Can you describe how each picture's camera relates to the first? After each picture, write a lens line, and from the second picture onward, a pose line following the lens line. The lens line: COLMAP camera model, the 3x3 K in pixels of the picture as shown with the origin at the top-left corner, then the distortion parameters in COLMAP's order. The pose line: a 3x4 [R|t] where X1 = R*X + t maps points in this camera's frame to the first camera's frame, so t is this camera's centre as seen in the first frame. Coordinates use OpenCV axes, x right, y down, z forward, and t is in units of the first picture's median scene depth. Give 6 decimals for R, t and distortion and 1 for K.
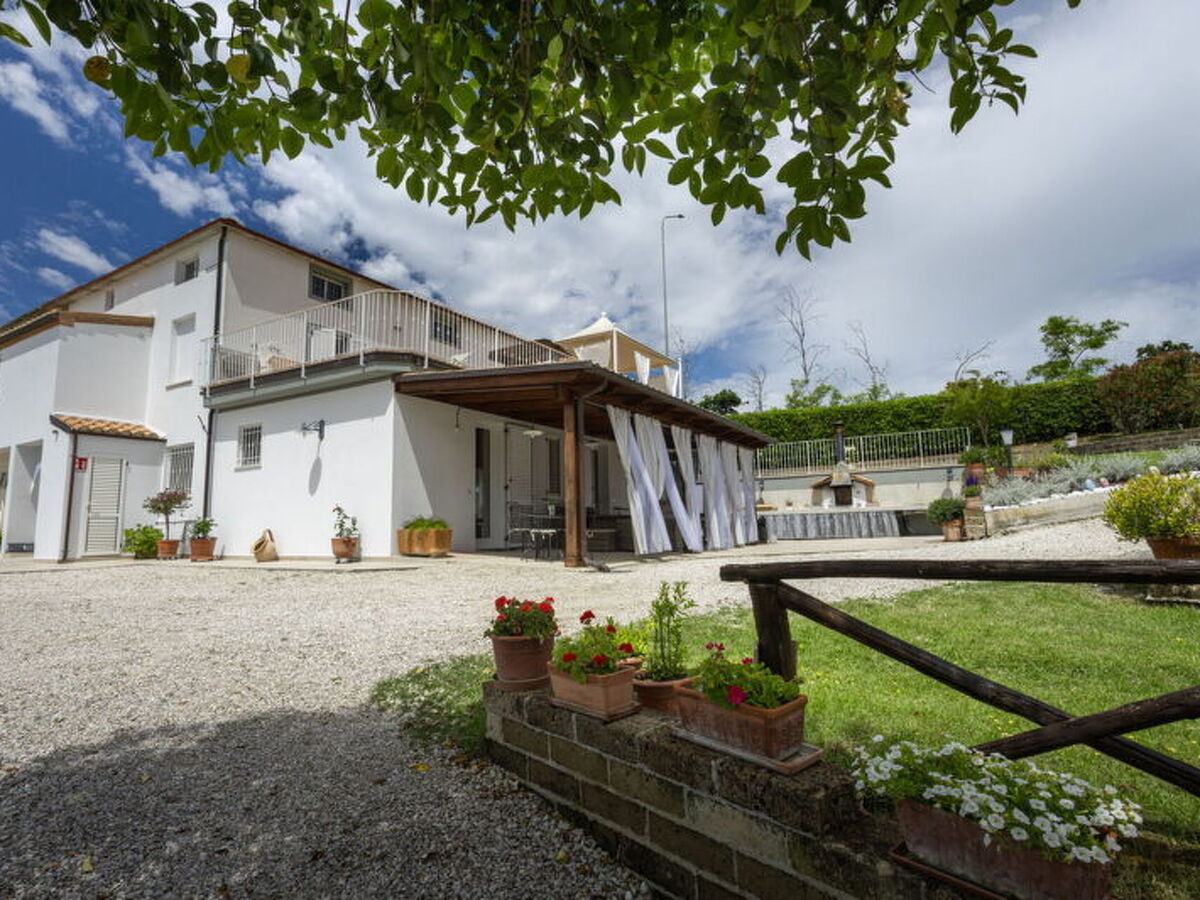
lens RADIAL K [[632.5, 0, 598.8], [0, 632.5, 437.0], [0, 0, 1]] dist [-0.003585, 0.000812]
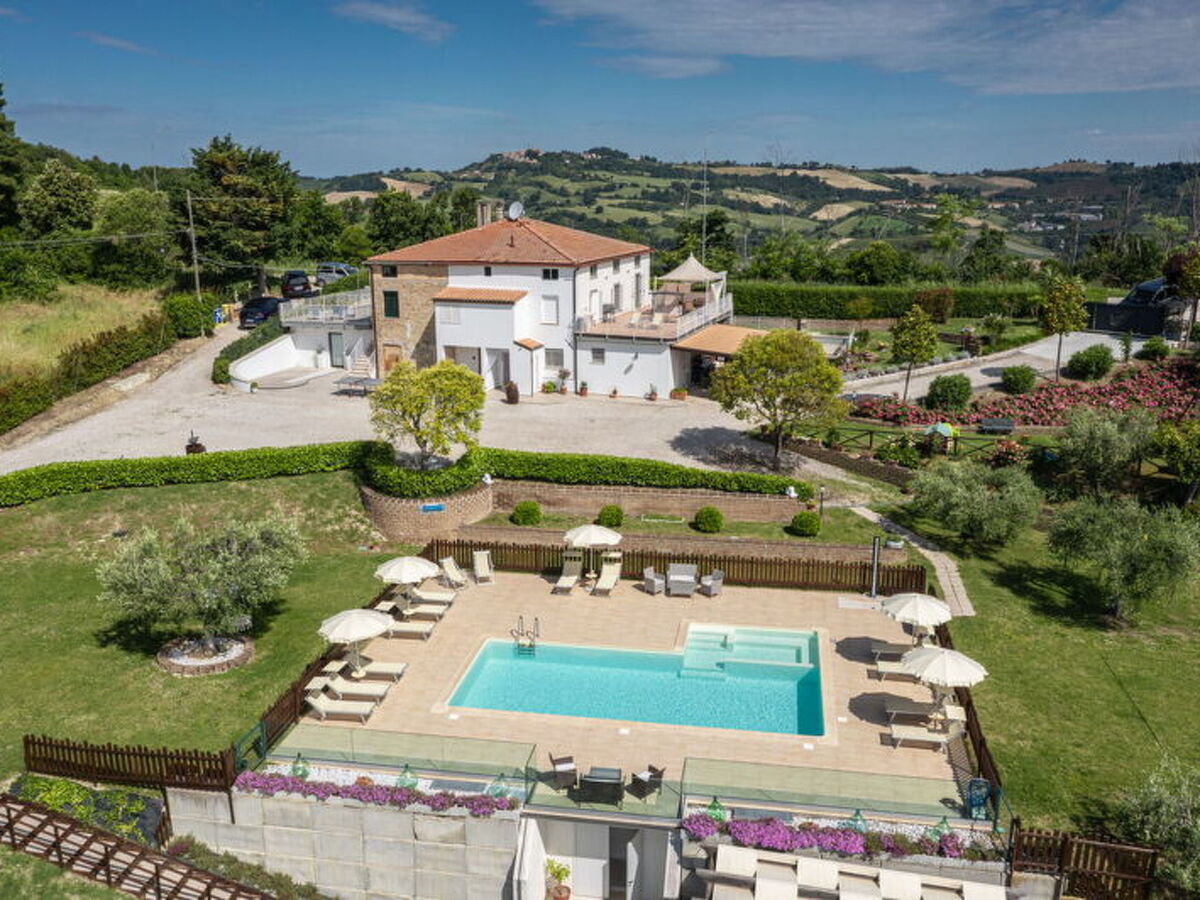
lens RADIAL K [[1082.7, 0, 600.0], [0, 1082.7, 450.0], [0, 0, 1]] dist [-0.013318, 0.002995]
pose [[0.978864, -0.022639, 0.203256, -1.454110], [-0.059557, 0.919223, 0.389206, -1.393427], [-0.195649, -0.393085, 0.898446, -3.299698]]
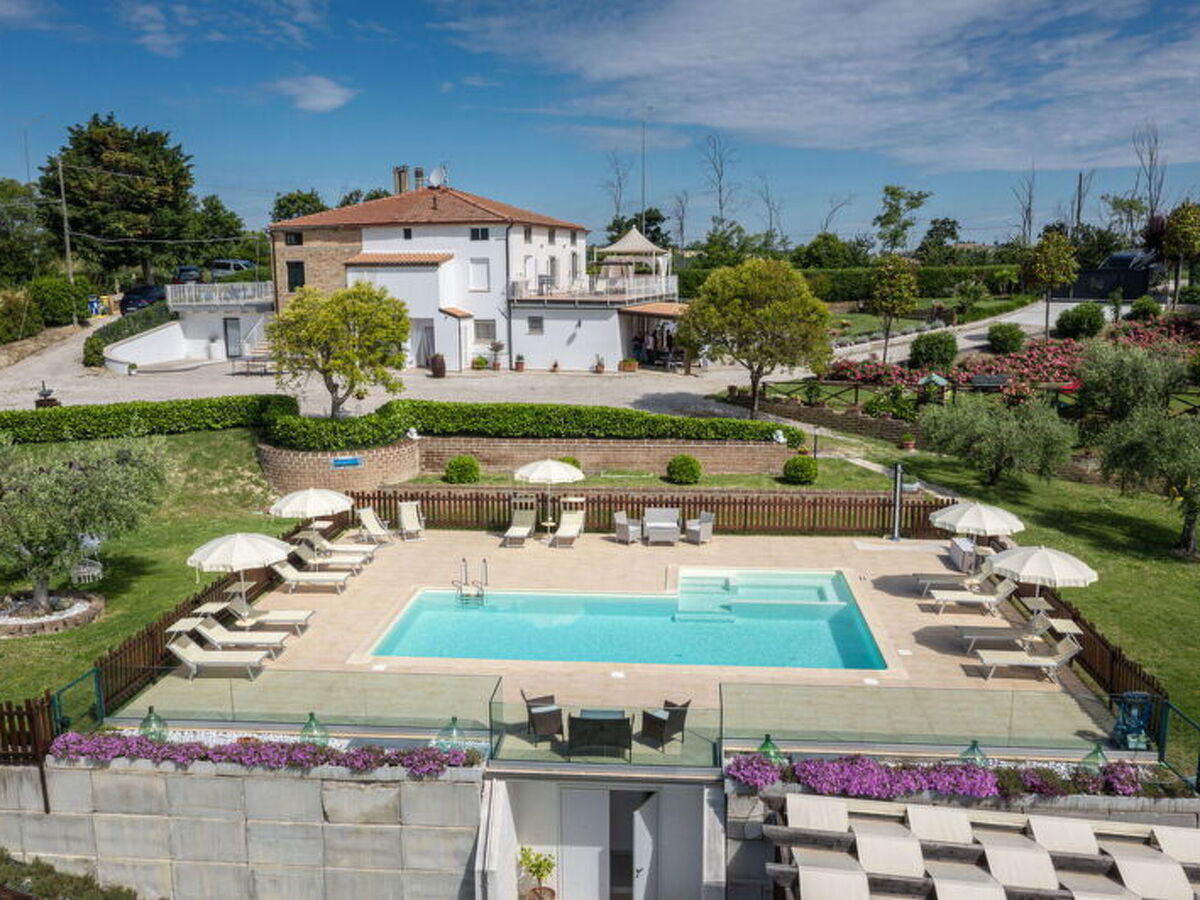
lens RADIAL K [[1082.7, 0, 600.0], [0, 1082.7, 450.0], [0, 0, 1]] dist [-0.013318, 0.002995]
pose [[0.959138, -0.025634, 0.281774, -1.437810], [-0.067354, 0.946572, 0.315380, -0.825667], [-0.274803, -0.321472, 0.906167, -2.887897]]
